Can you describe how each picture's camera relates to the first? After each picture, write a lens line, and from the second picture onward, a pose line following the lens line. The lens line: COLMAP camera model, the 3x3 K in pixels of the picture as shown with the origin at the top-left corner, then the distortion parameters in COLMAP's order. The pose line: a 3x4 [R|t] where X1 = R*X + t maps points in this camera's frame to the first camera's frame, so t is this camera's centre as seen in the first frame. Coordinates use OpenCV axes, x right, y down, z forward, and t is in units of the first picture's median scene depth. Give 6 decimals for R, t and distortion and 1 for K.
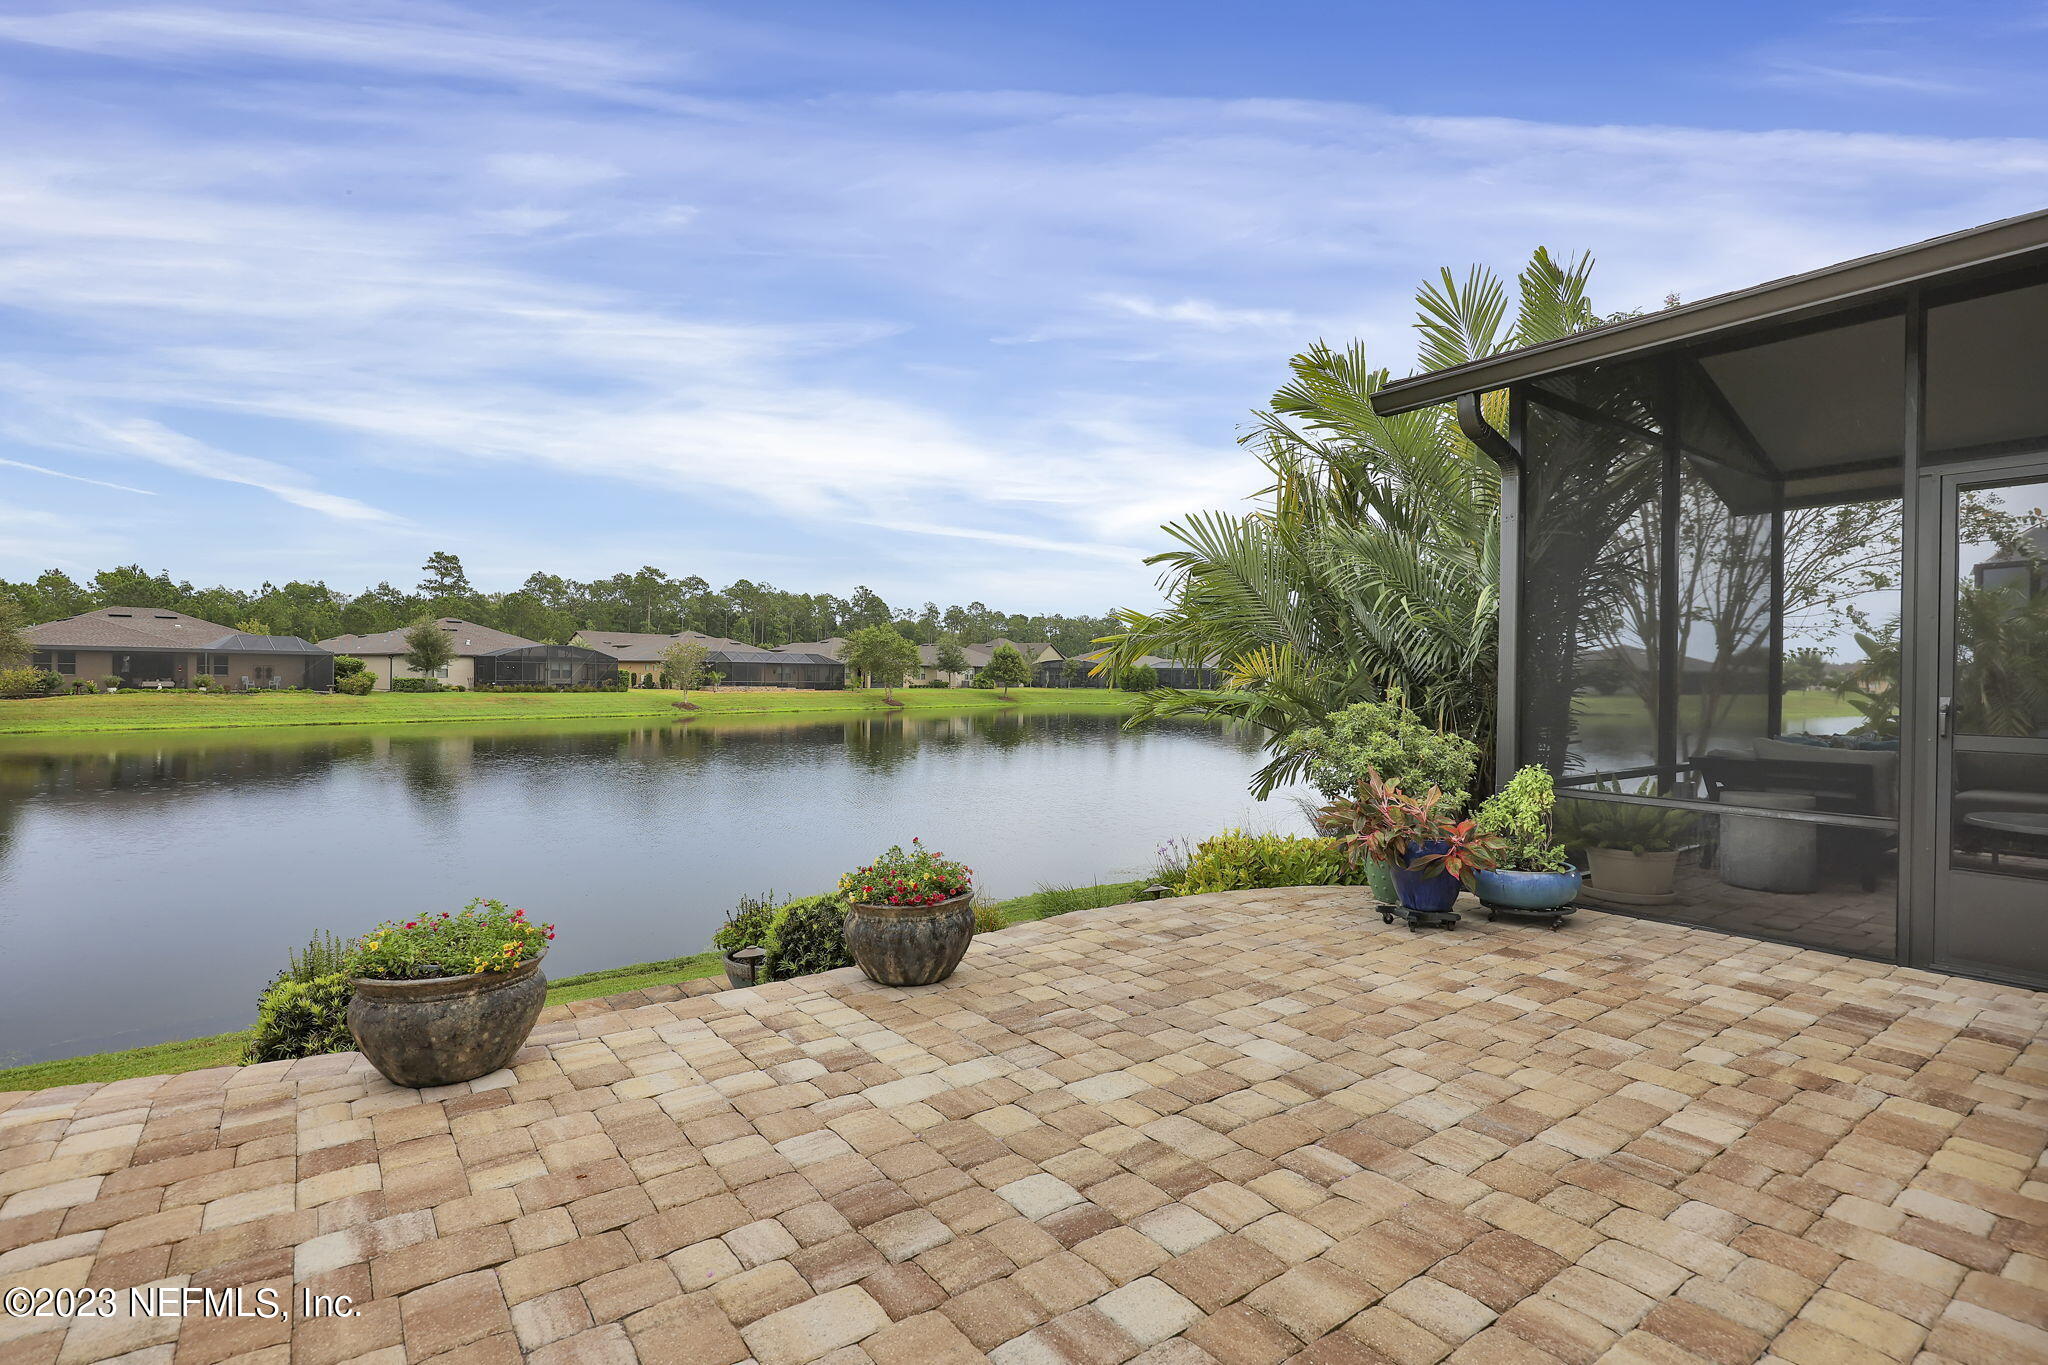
lens RADIAL K [[967.4, 0, 1029.5], [0, 967.4, 671.9], [0, 0, 1]] dist [0.001118, 0.000464]
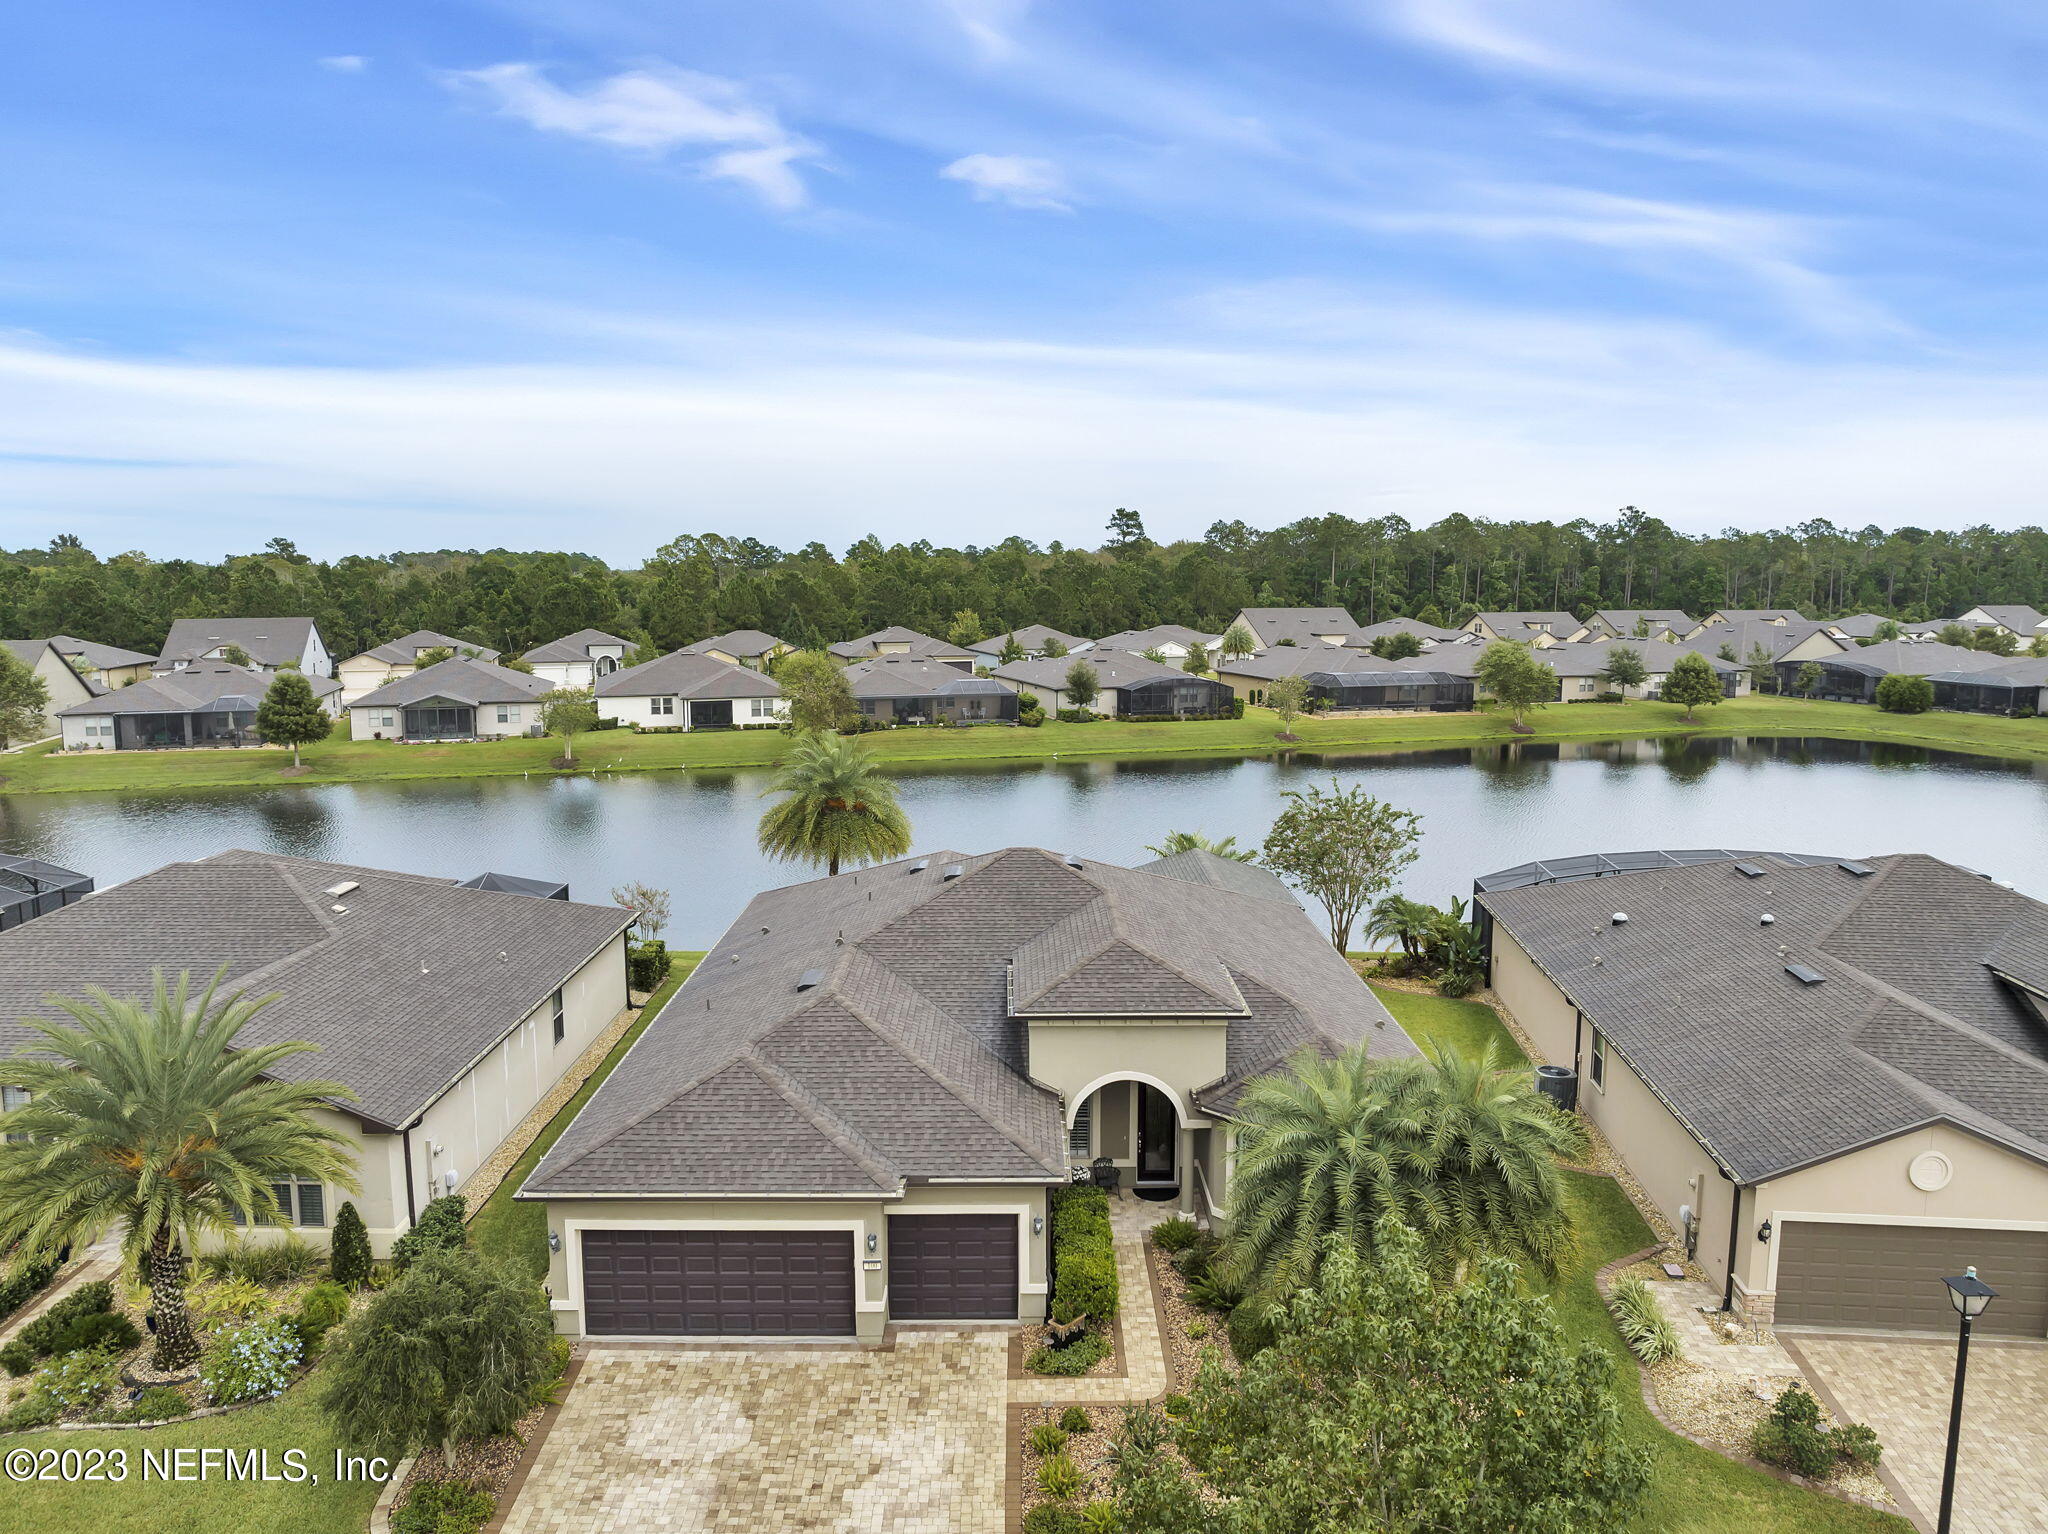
lens RADIAL K [[1414.0, 0, 1016.6], [0, 1414.0, 766.6], [0, 0, 1]] dist [-0.028687, -0.008588]
pose [[0.801925, 0.064866, -0.593892, 0.395903], [0.014680, 0.991648, 0.128132, -0.163052], [0.597244, -0.111471, 0.794276, -0.495809]]
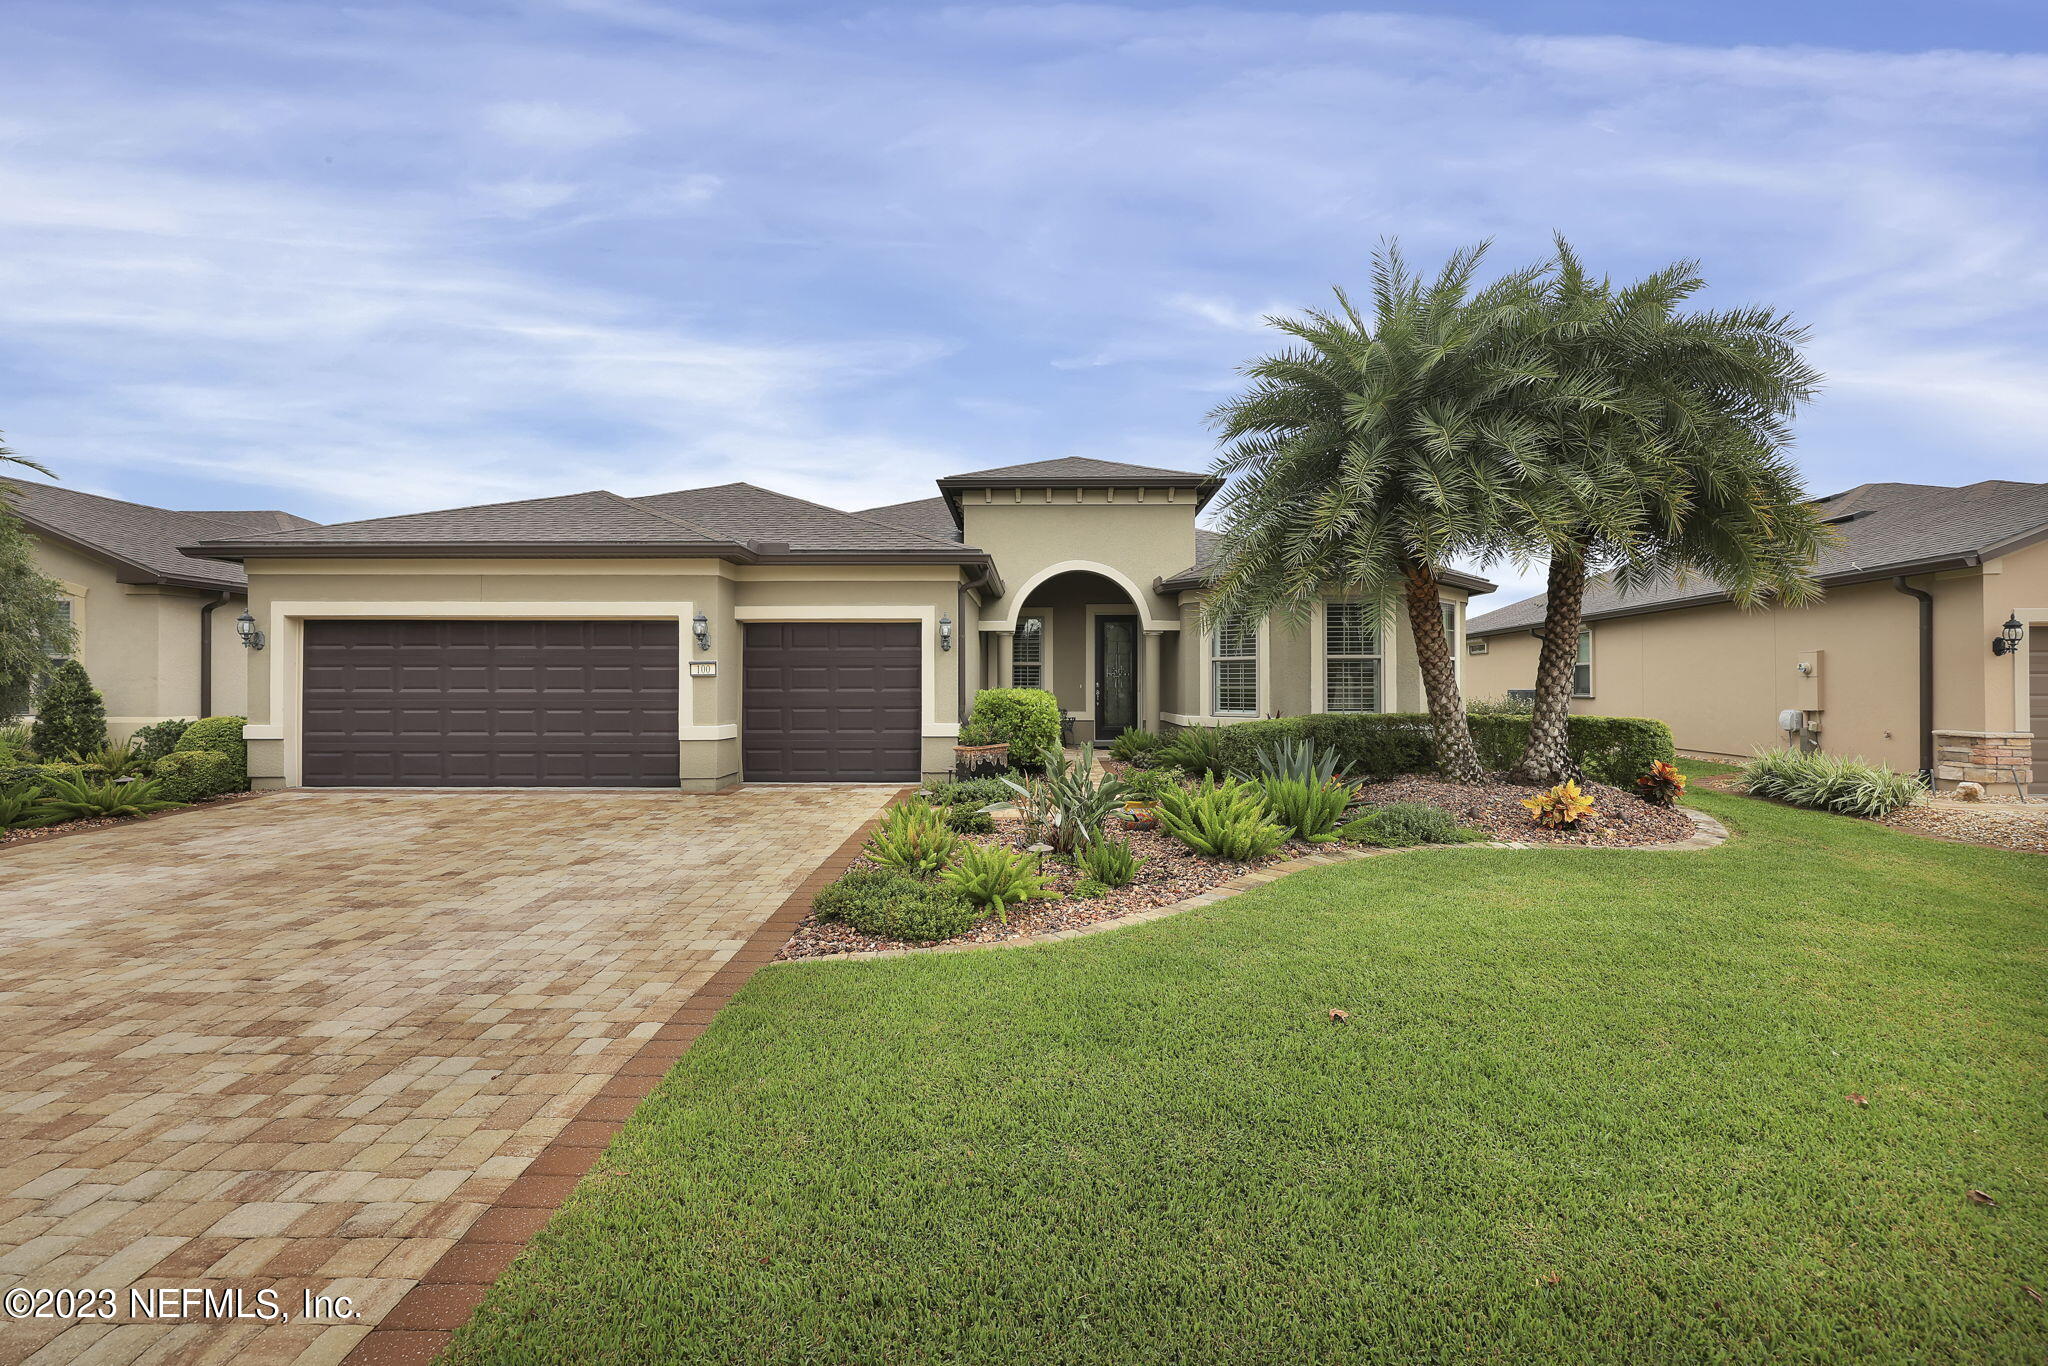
lens RADIAL K [[900.2, 0, 1024.0], [0, 900.2, 683.0], [0, 0, 1]] dist [-0.001987, 0.000647]
pose [[0.792674, -0.013002, -0.609507, 0.310702], [0.012708, 0.999908, -0.004804, 0.000218], [0.609513, -0.003938, 0.792766, -0.350142]]
